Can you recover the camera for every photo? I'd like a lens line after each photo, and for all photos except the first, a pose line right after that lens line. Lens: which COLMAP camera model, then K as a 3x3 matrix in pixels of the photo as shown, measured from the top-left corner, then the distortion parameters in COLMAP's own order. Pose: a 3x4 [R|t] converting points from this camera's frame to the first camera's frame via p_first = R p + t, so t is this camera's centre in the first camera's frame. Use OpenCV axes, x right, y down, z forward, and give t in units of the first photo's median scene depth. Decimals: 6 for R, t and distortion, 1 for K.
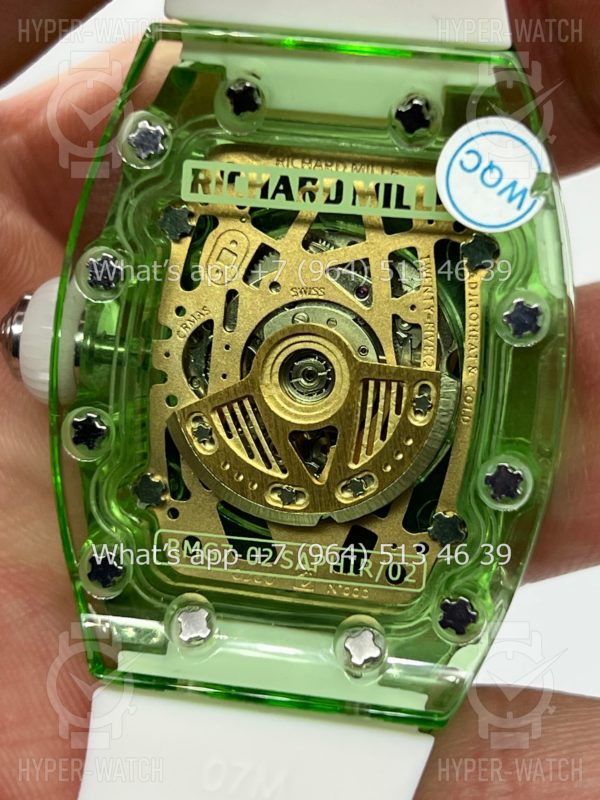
lens RADIAL K [[1940.7, 0, 300.0], [0, 1940.7, 400.0], [0, 0, 1]] dist [0.321589, 0.176923]
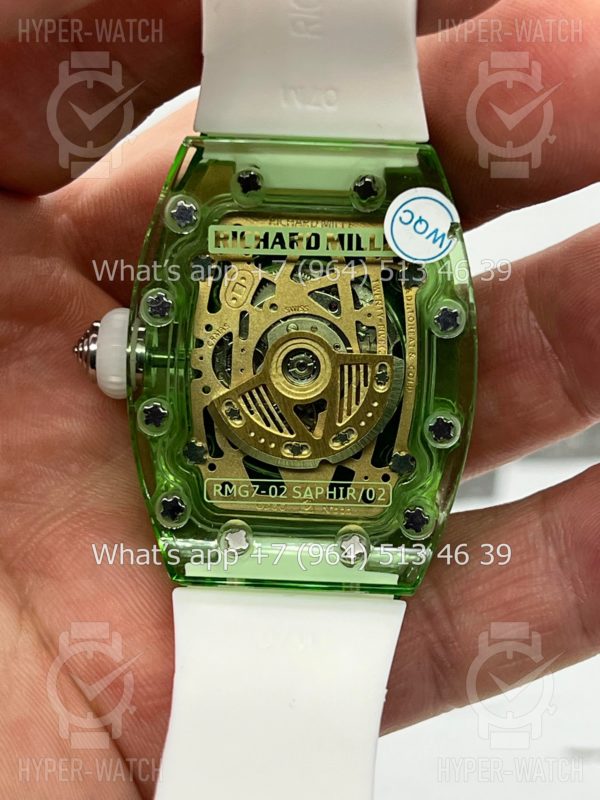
lens RADIAL K [[1940.7, 0, 300.0], [0, 1940.7, 400.0], [0, 0, 1]] dist [0.321589, 0.176923]
pose [[0.990138, -0.071151, 0.120680, -0.176013], [0.068135, 0.997256, 0.028937, -0.029818], [-0.122407, -0.020429, 0.992270, -0.455532]]
